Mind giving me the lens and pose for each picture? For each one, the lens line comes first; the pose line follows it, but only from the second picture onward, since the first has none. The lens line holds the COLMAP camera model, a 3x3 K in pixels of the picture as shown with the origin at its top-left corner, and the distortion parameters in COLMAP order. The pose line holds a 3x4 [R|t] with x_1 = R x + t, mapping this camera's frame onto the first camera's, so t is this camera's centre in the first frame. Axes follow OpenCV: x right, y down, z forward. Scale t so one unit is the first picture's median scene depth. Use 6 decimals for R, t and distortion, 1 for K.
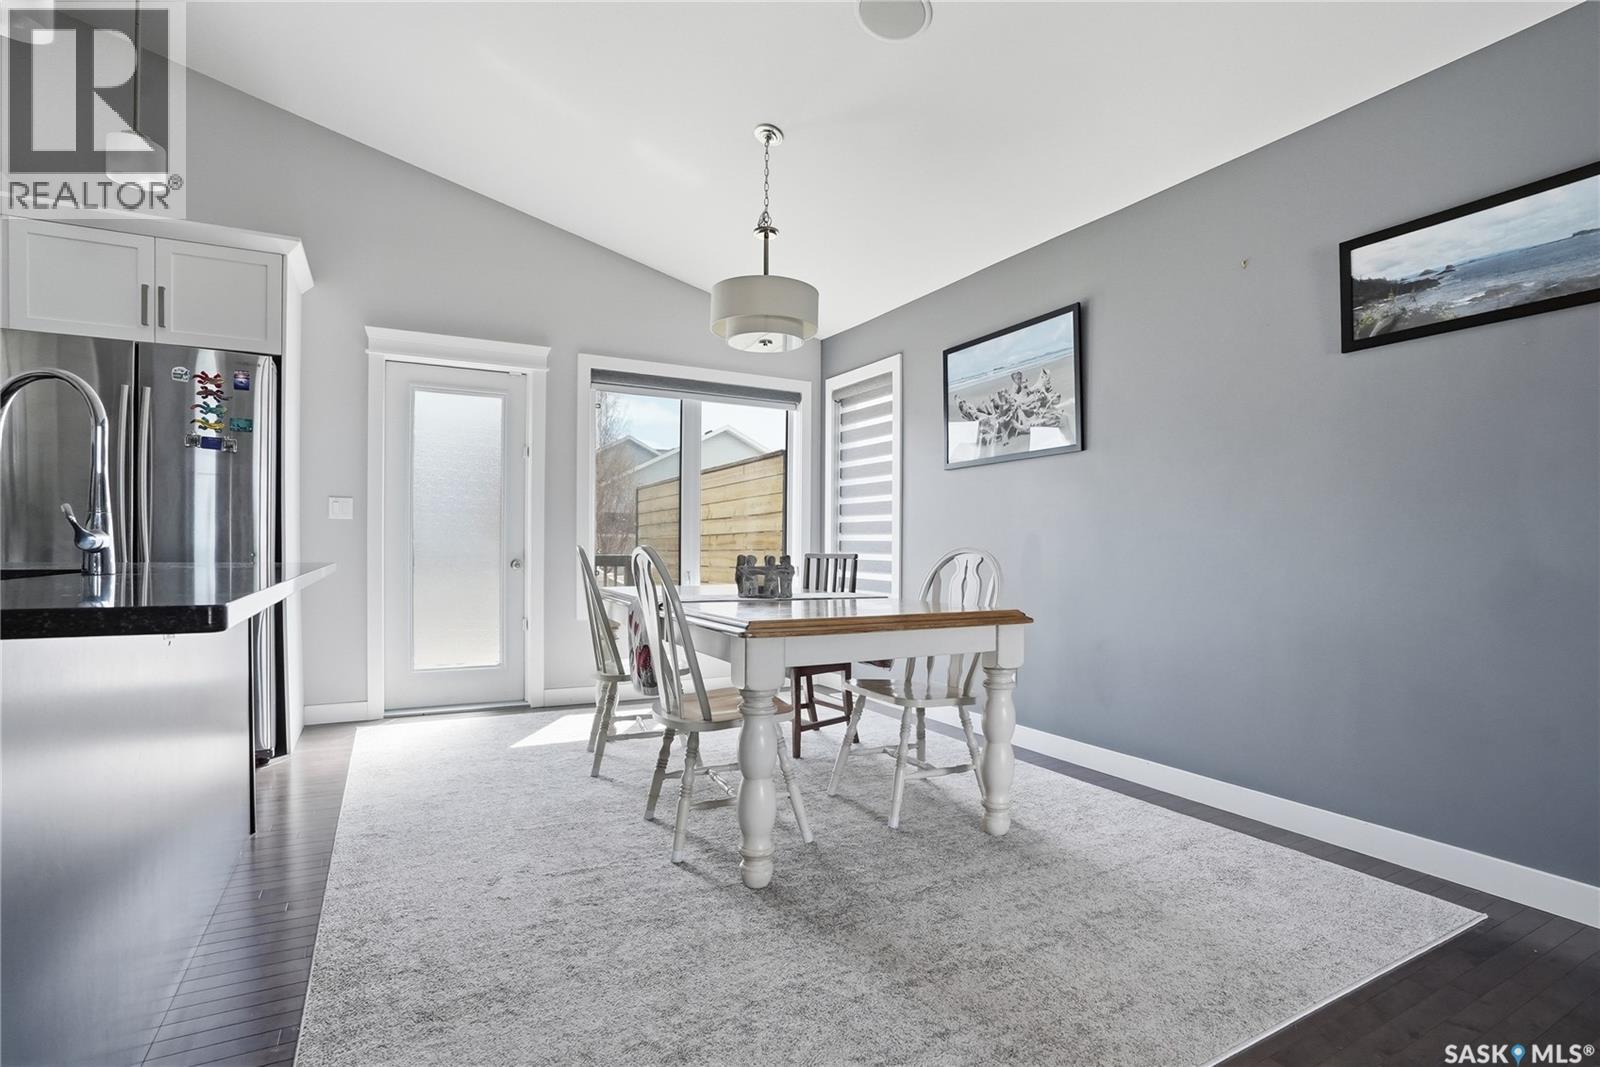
lens RADIAL K [[768.3, 0, 794.9], [0, 768.3, 555.2], [0, 0, 1]] dist [-0.068858, 0.027389]
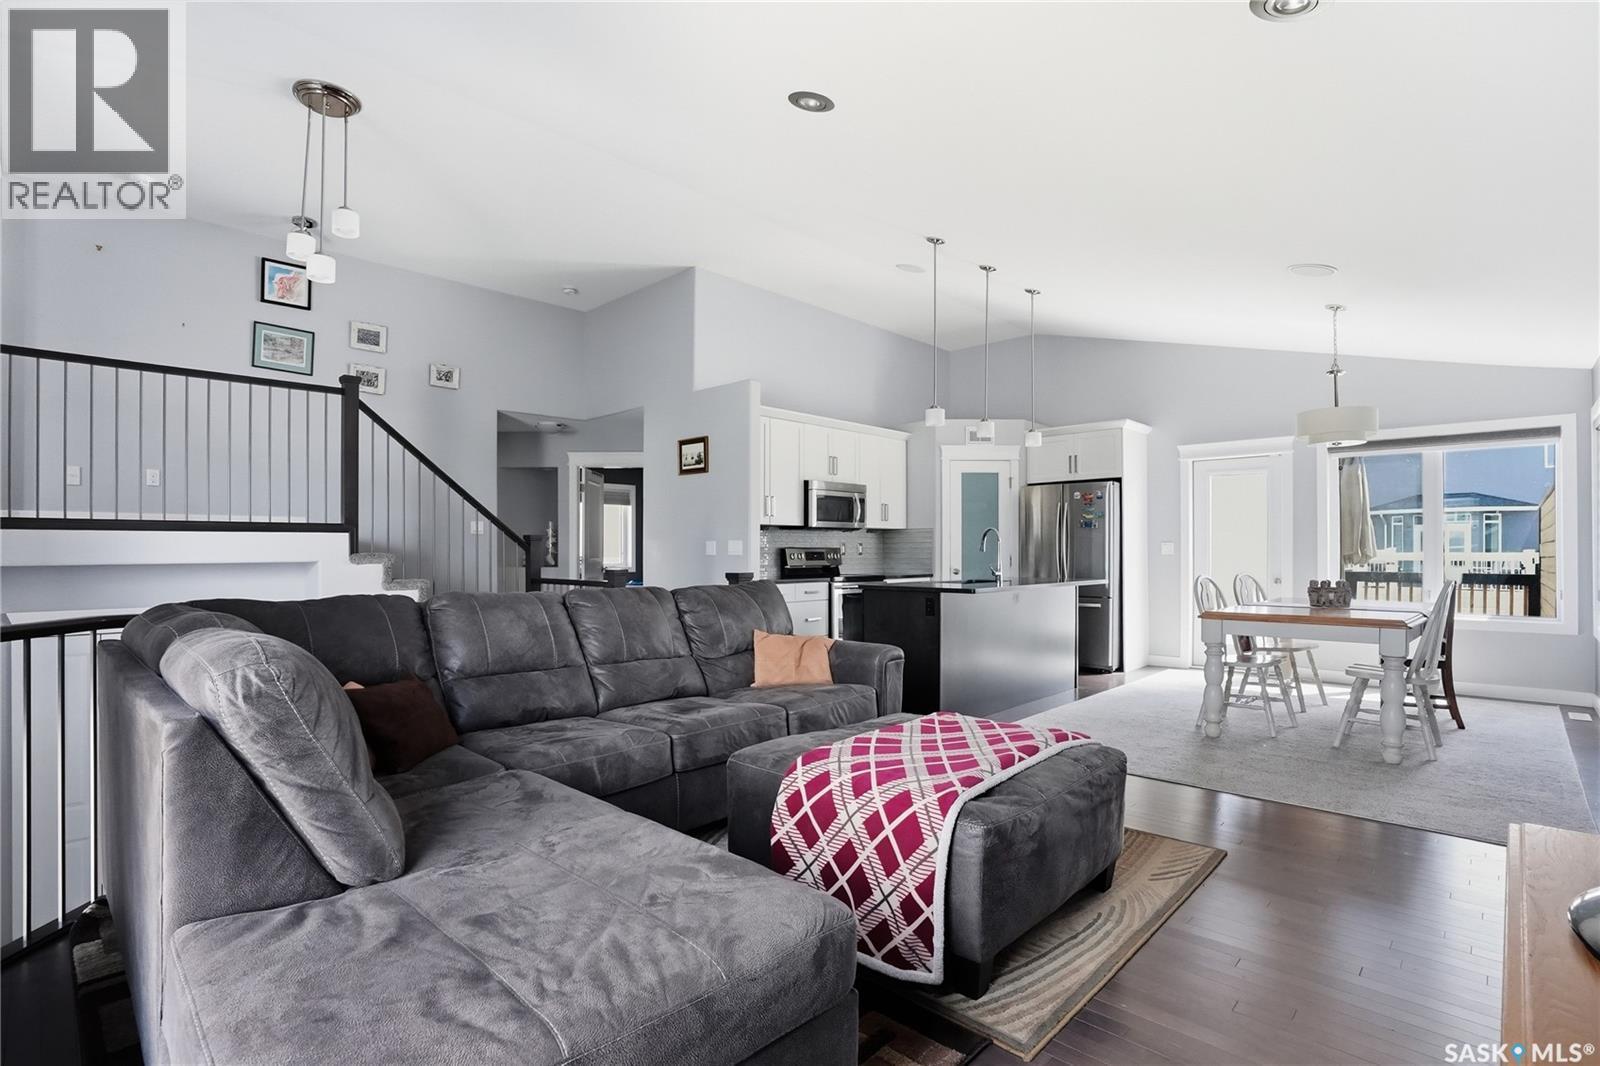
lens RADIAL K [[768.3, 0, 794.9], [0, 768.3, 554.7], [0, 0, 1]] dist [-0.068858, 0.027389]
pose [[0.306765, -0.005478, -0.951769, 0.963634], [-0.005917, 0.999953, -0.007662, -0.030975], [0.951767, 0.007982, 0.306718, -0.467701]]
